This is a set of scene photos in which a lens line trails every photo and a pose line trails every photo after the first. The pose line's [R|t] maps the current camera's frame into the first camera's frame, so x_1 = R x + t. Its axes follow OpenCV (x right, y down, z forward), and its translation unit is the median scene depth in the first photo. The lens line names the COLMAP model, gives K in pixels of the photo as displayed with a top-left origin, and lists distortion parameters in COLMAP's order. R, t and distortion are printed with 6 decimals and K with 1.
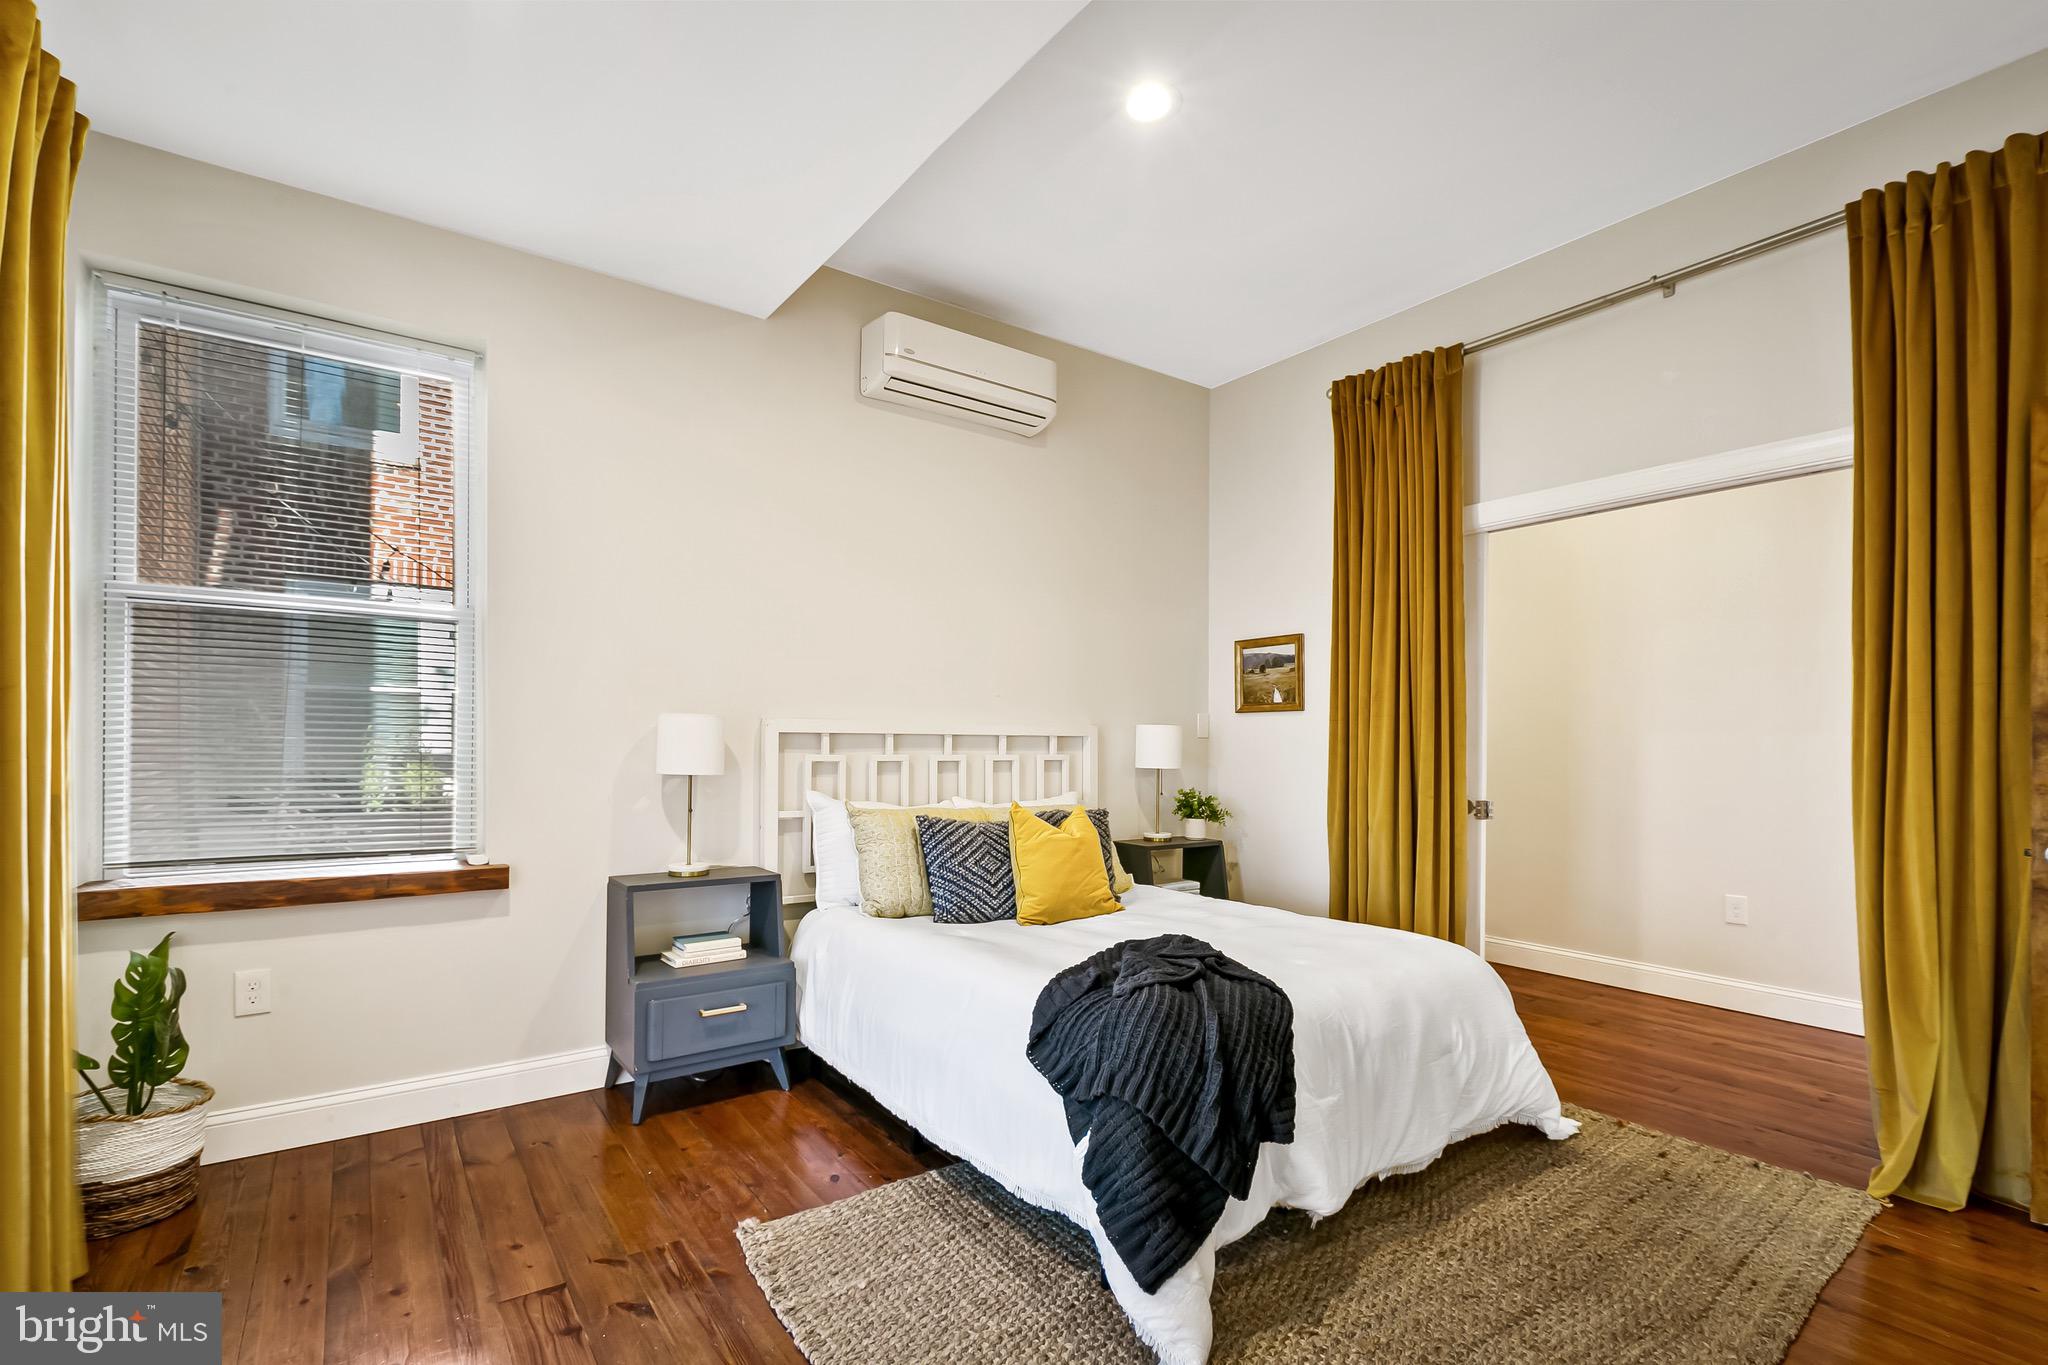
lens RADIAL K [[937.9, 0, 1057.5], [0, 937.9, 732.0], [0, 0, 1]] dist [0.001964, -0.001144]
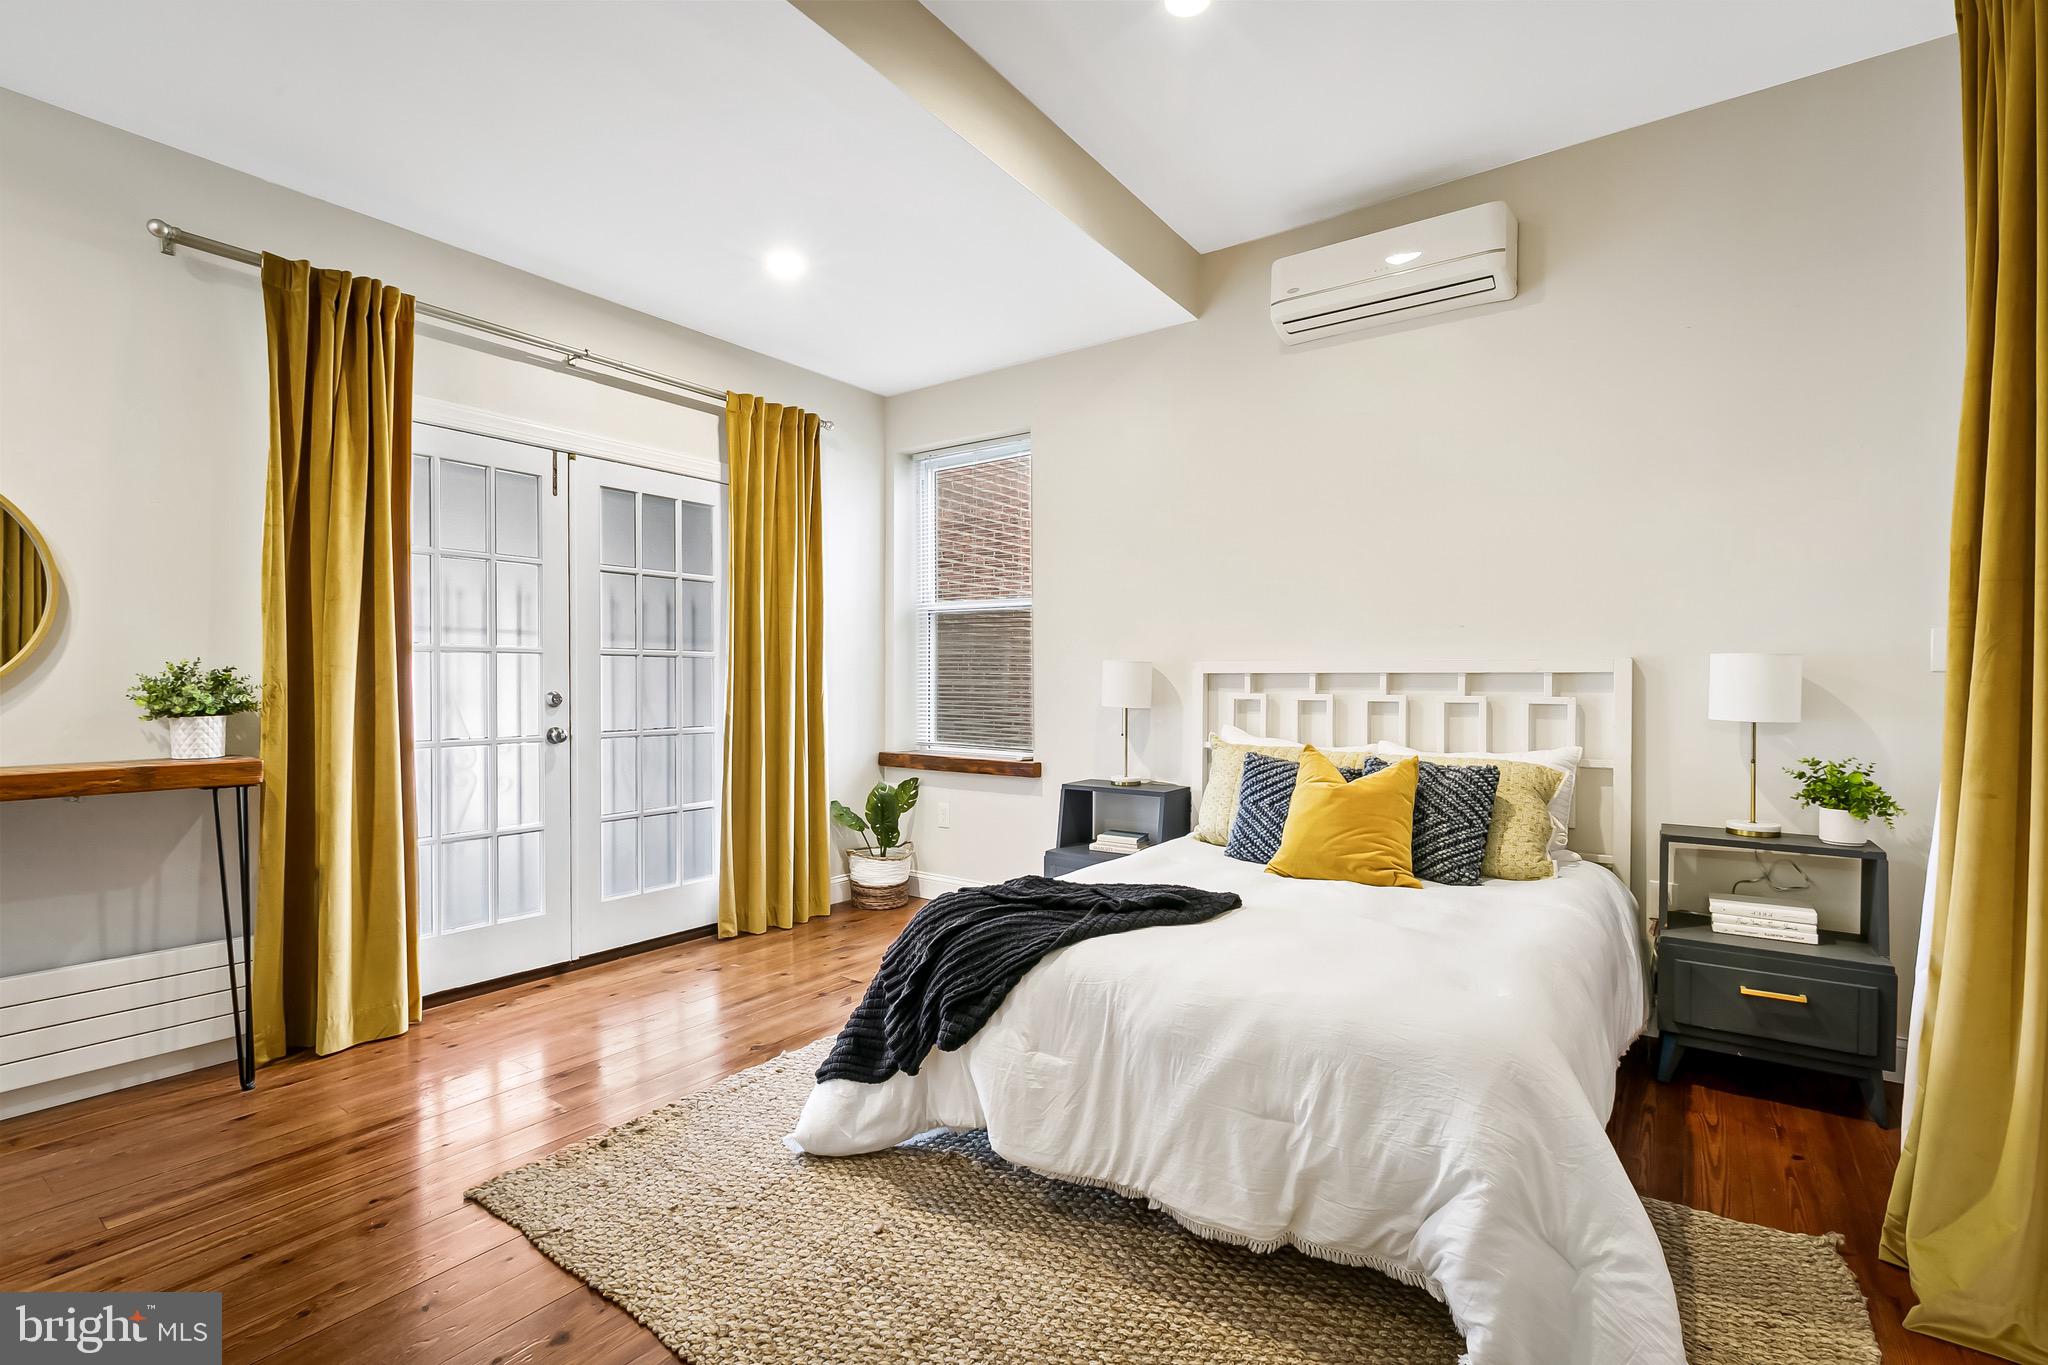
lens RADIAL K [[937.9, 0, 1039.1], [0, 937.9, 697.2], [0, 0, 1]] dist [0.001964, -0.001144]
pose [[0.316018, 0.014613, -0.948641, 0.779605], [0.014875, 0.999682, 0.020355, 0.002533], [0.948637, -0.020543, 0.315700, 0.459986]]
